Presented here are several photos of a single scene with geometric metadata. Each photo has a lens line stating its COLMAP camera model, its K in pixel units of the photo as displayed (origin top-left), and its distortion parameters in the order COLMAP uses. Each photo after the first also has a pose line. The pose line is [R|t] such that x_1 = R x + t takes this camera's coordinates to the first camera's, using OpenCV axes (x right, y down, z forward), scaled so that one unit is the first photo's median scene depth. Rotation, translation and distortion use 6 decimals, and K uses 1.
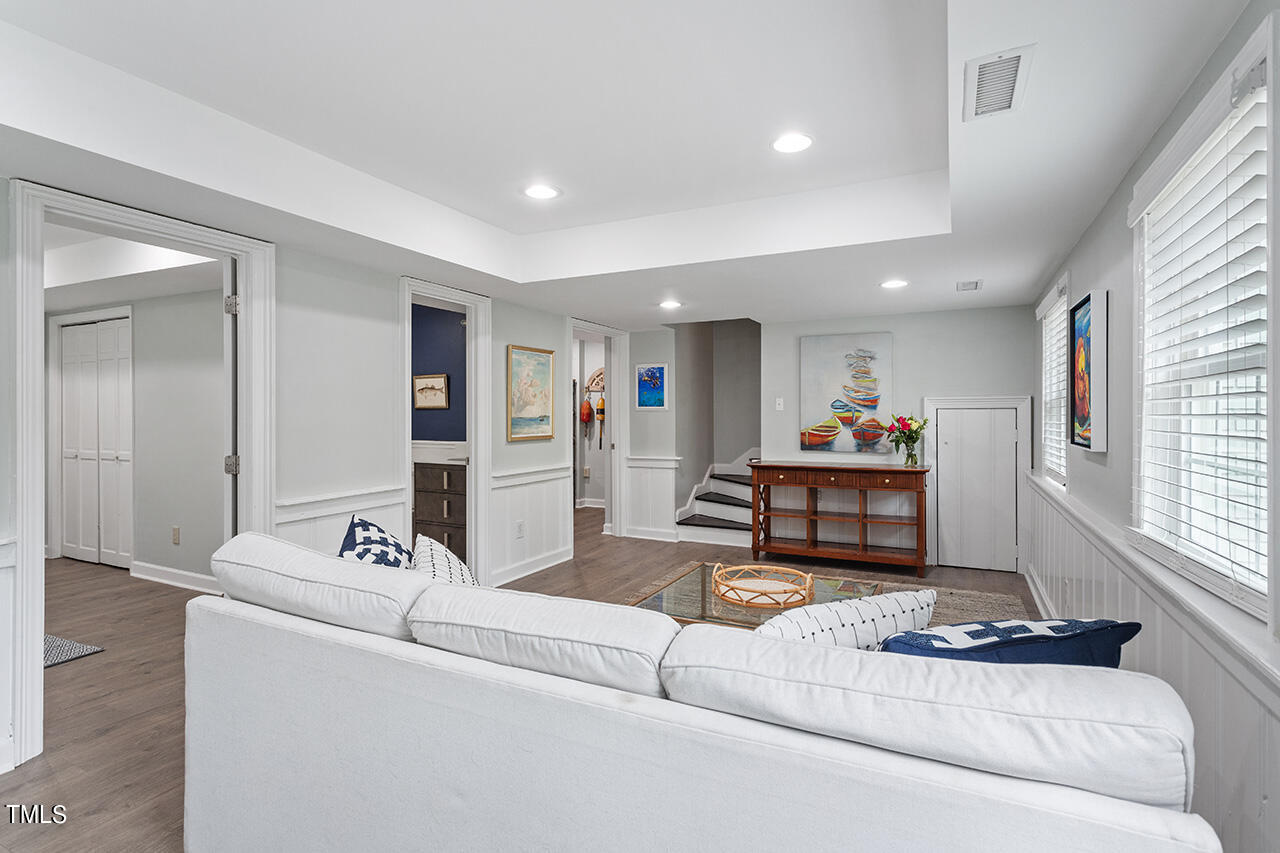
lens RADIAL K [[619.3, 0, 636.9], [0, 619.3, 417.1], [0, 0, 1]] dist [0.005956, 0.001076]
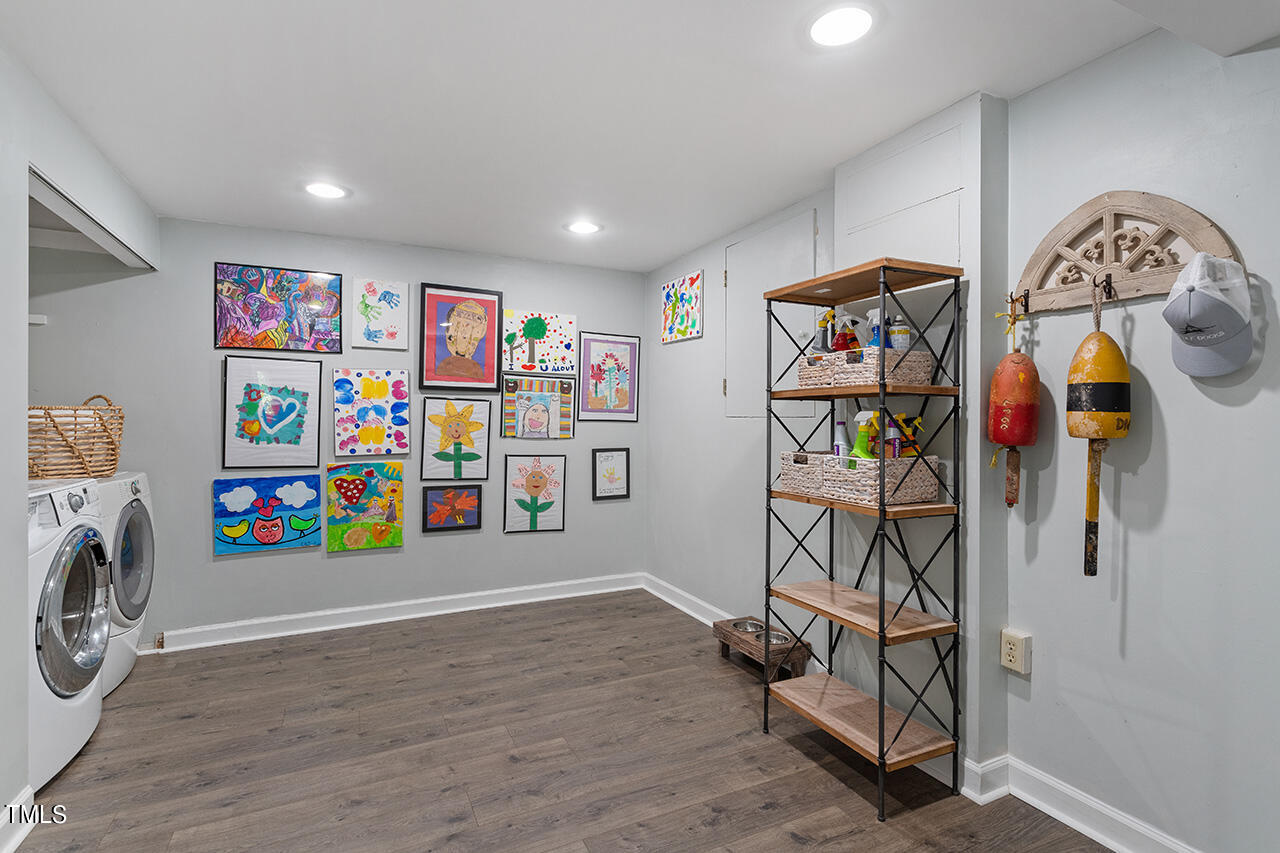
lens RADIAL K [[619.3, 0, 637.2], [0, 619.3, 423.5], [0, 0, 1]] dist [0.005956, 0.001076]
pose [[0.796655, 0.006180, -0.604402, -0.081258], [-0.001749, 0.999967, 0.007920, -0.002283], [0.604431, -0.005253, 0.796640, 1.106452]]
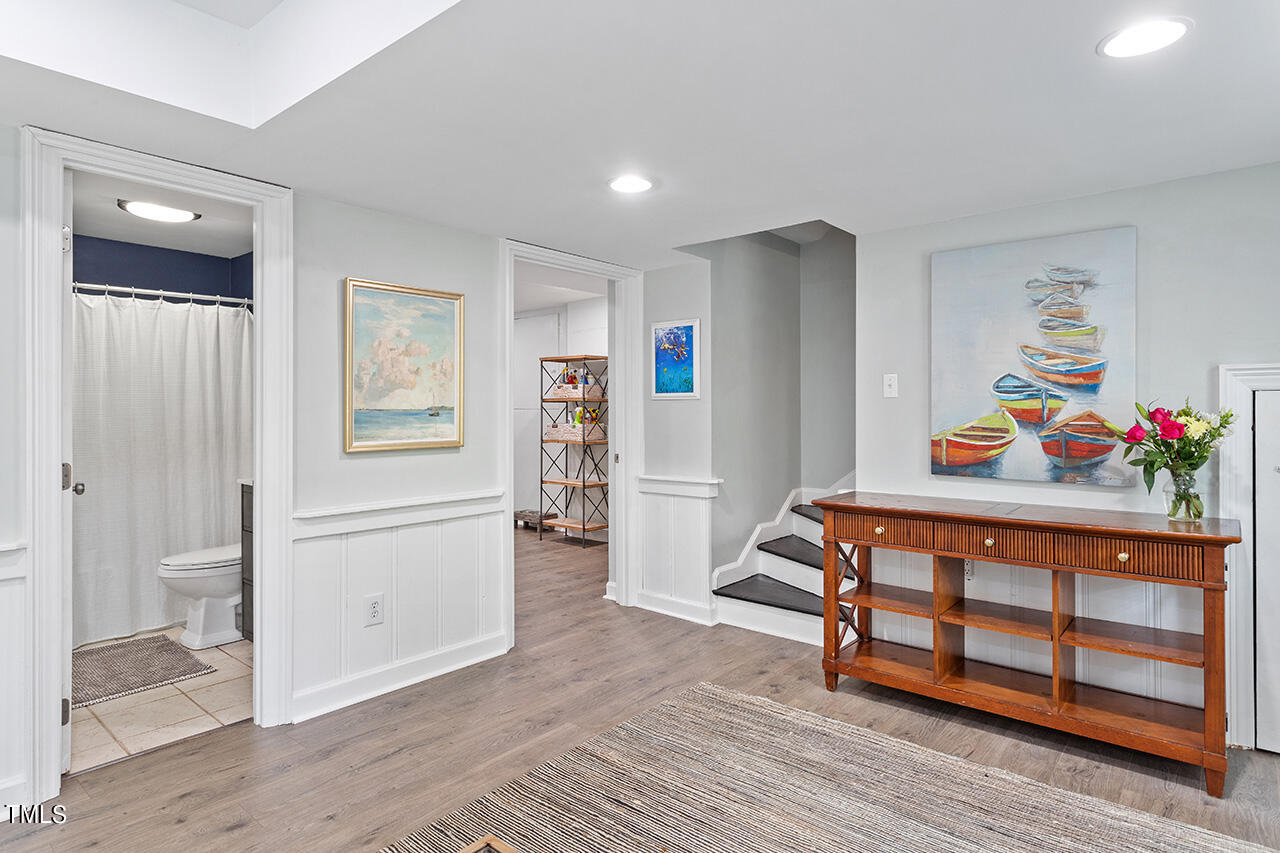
lens RADIAL K [[690.1, 0, 637.2], [0, 690.1, 411.8], [0, 0, 1]] dist [0.015528, -0.002572]
pose [[0.971847, 0.000599, -0.235611, 0.167087], [-0.001239, 0.999996, -0.002569, 0.003383], [0.235608, 0.002789, 0.971844, 0.396471]]
